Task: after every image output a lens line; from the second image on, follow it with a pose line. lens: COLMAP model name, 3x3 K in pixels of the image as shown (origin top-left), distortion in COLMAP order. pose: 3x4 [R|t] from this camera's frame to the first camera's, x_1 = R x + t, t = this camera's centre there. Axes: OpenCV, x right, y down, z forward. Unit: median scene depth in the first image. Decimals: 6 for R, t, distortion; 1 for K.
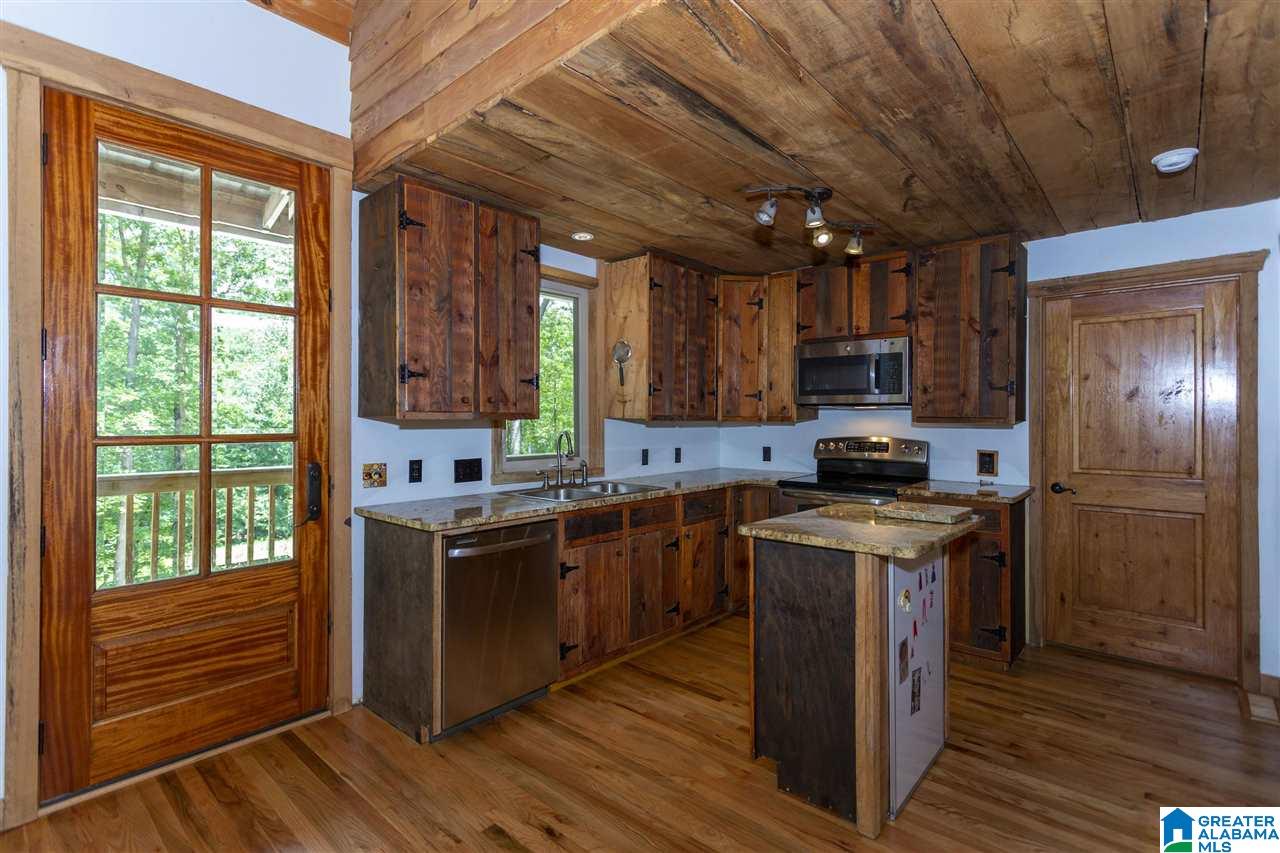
lens RADIAL K [[611.8, 0, 637.7], [0, 611.8, 419.8], [0, 0, 1]] dist [0.003220, -0.000408]
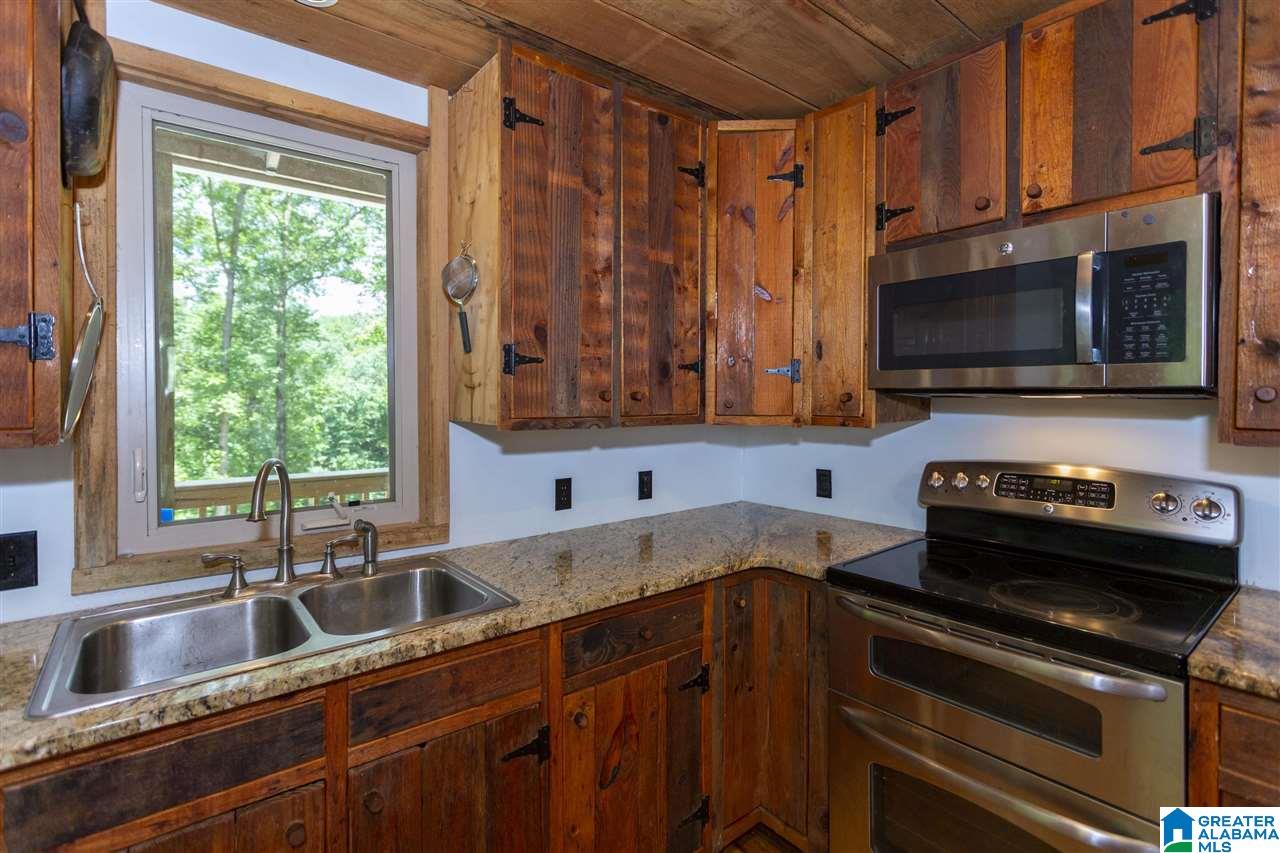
lens RADIAL K [[594.5, 0, 637.2], [0, 594.5, 398.8], [0, 0, 1]] dist [0.002163, 0.000080]
pose [[0.982865, -0.000802, -0.184323, 0.170954], [0.001452, 0.999993, 0.003388, -0.020619], [0.184319, -0.003597, 0.982860, 0.550066]]
